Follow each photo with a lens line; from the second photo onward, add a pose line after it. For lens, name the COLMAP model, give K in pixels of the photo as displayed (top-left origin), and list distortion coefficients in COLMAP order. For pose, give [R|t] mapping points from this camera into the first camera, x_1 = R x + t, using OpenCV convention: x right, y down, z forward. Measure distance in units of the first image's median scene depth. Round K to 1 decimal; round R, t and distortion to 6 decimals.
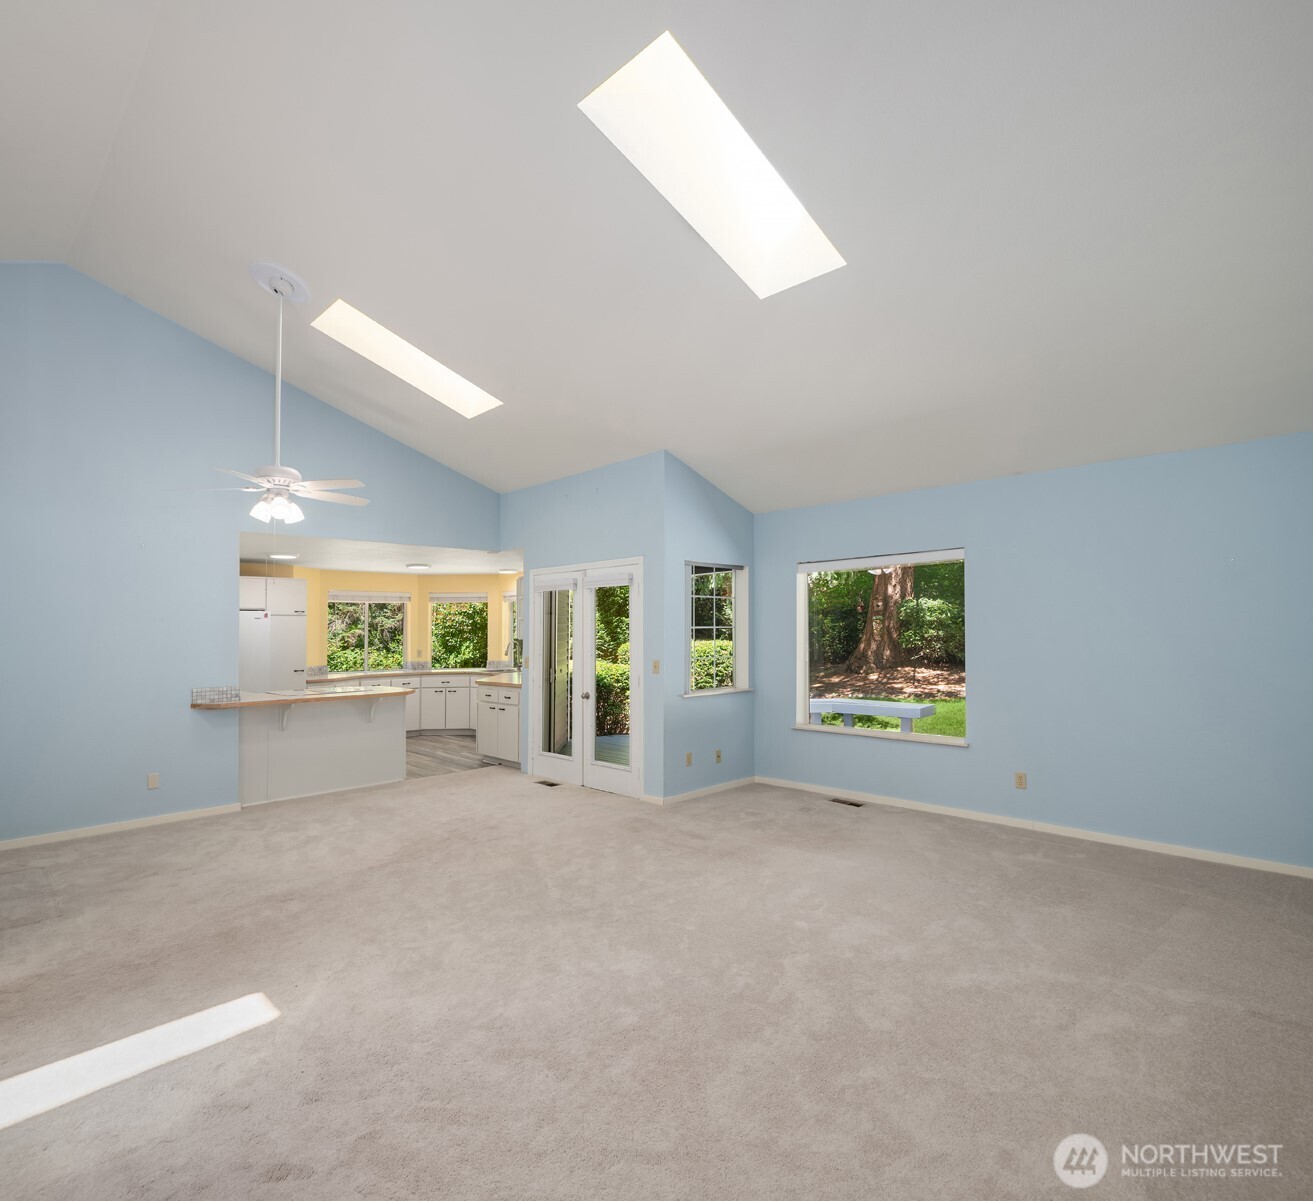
lens RADIAL K [[741.2, 0, 687.0], [0, 741.2, 605.0], [0, 0, 1]] dist [-0.002907, -0.003220]
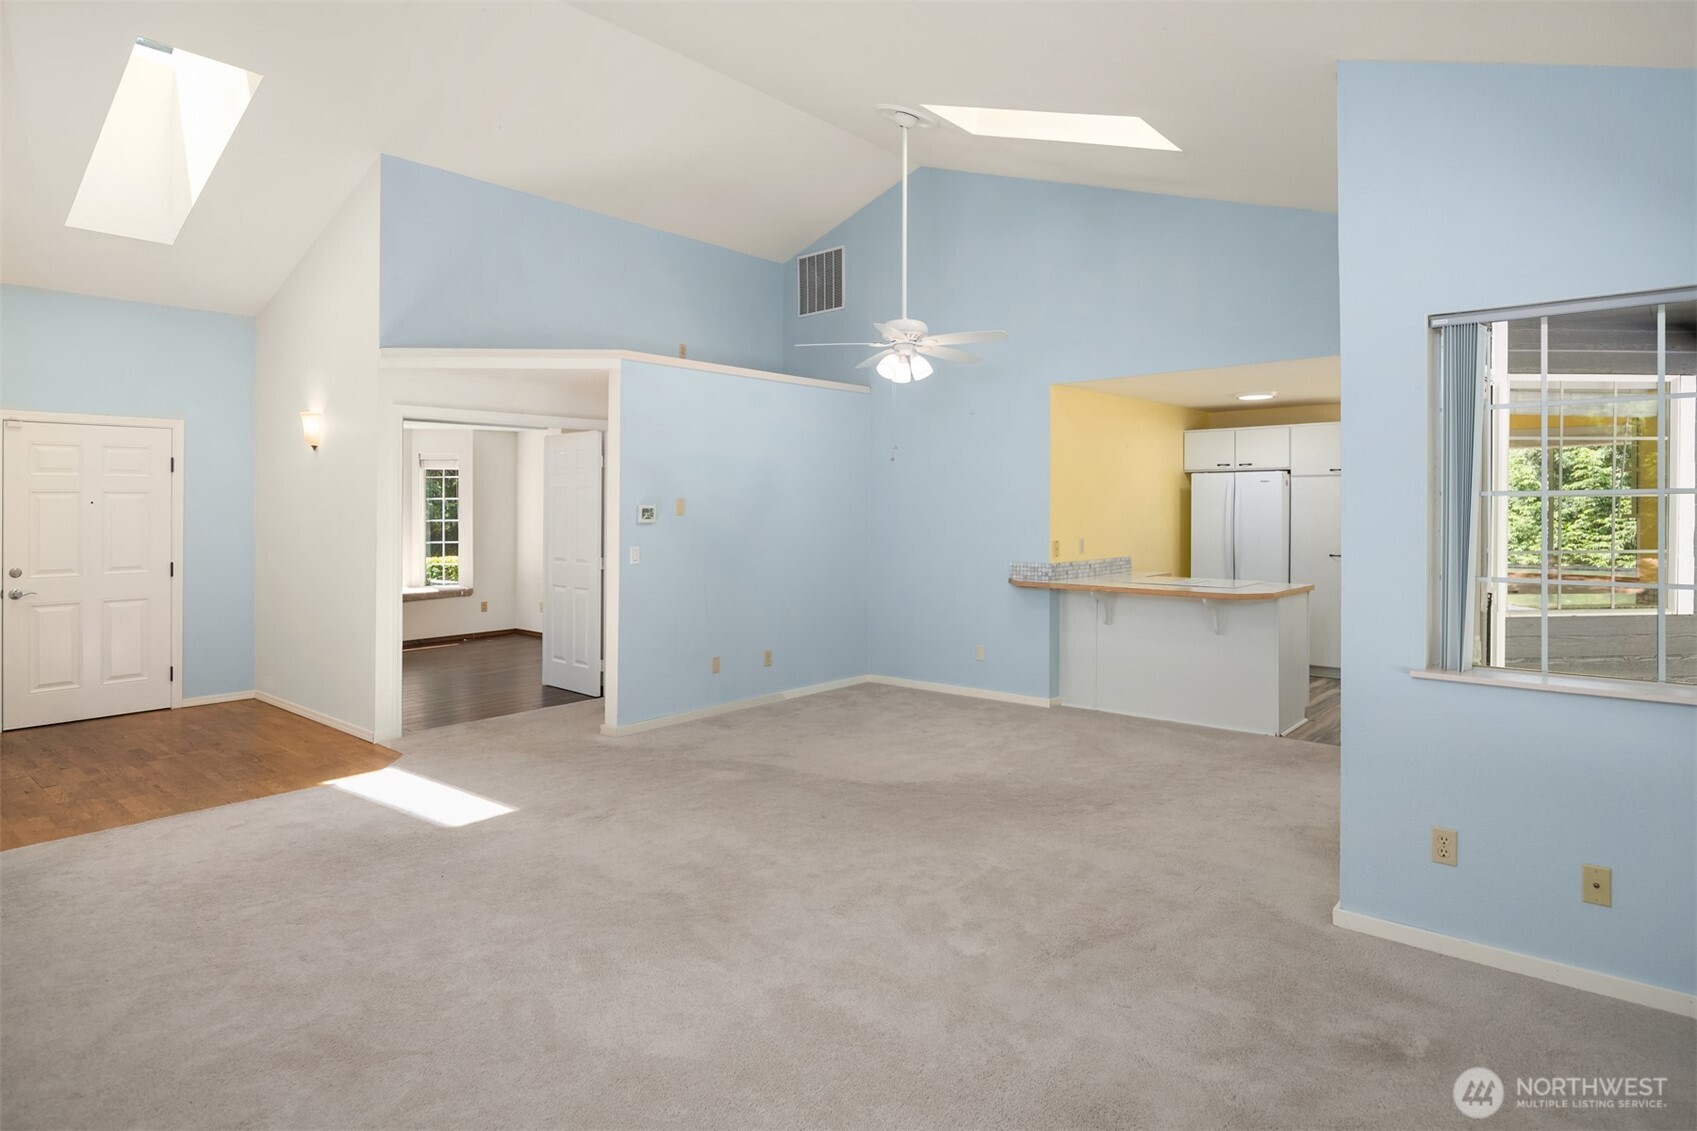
lens RADIAL K [[935.6, 0, 850.8], [0, 935.6, 462.1], [0, 0, 1]] dist [-0.000668, -0.000156]
pose [[0.050390, -0.036366, -0.998067, 0.478095], [0.039142, 0.998641, -0.034410, 0.019398], [0.997962, -0.037332, 0.051745, 0.712084]]
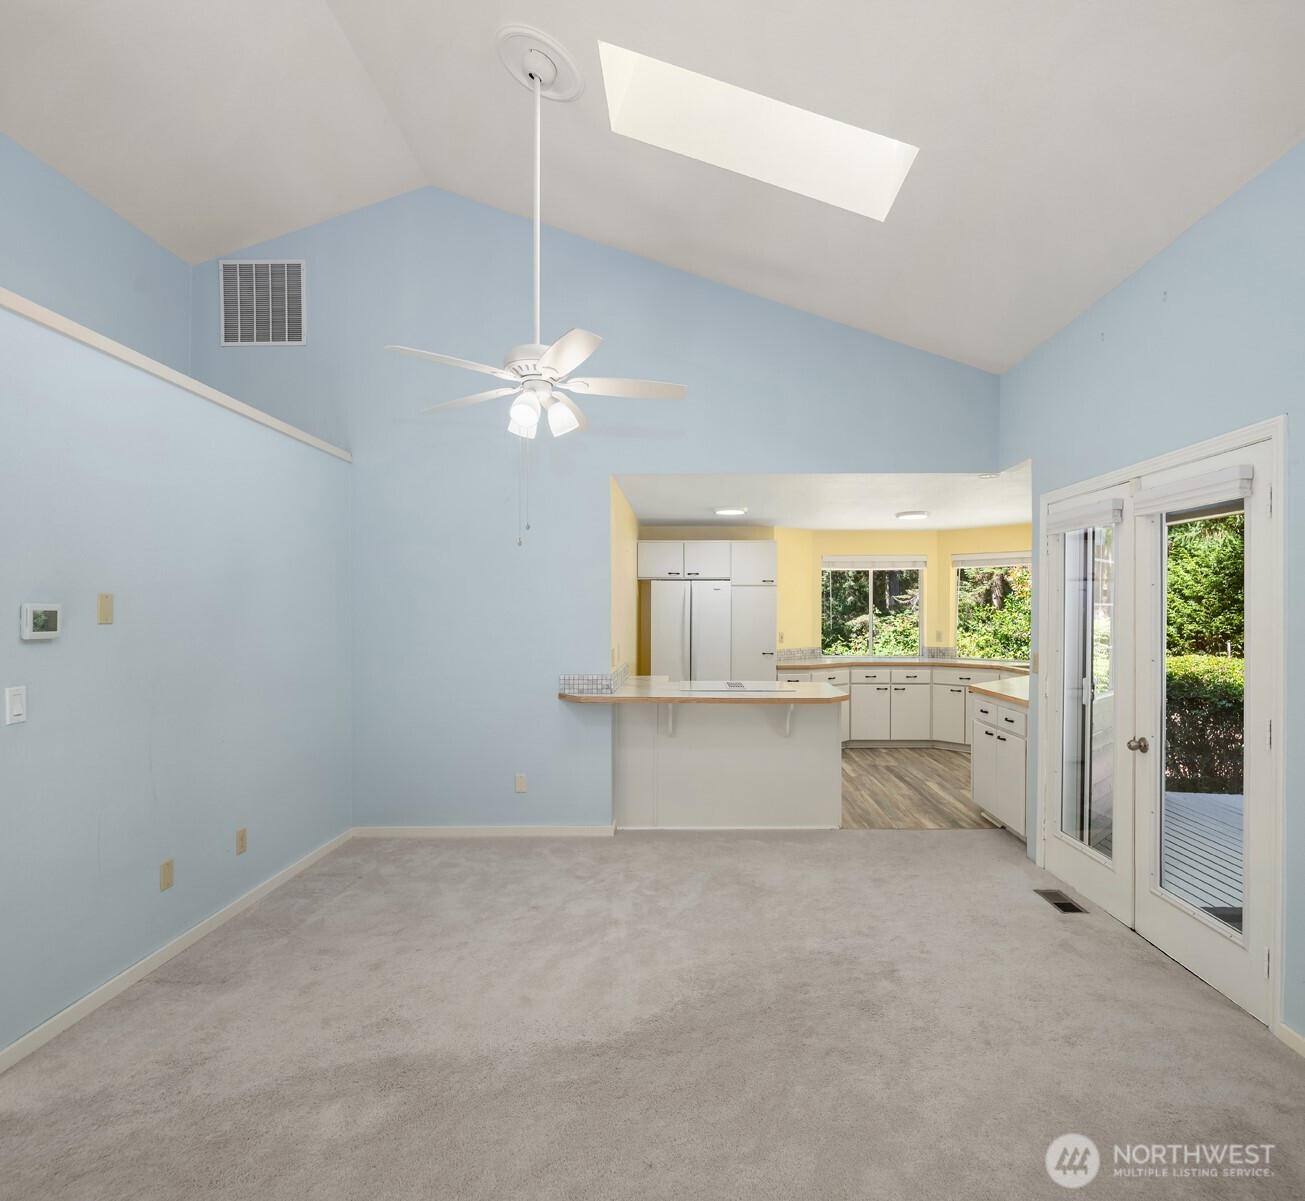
lens RADIAL K [[736.7, 0, 682.8], [0, 736.7, 604.9], [0, 0, 1]] dist [-0.002907, -0.003220]
pose [[0.685243, 0.006046, -0.728290, 0.005122], [0.017564, 0.999538, 0.024823, 0.018814], [0.728103, -0.029802, 0.684819, 0.527569]]
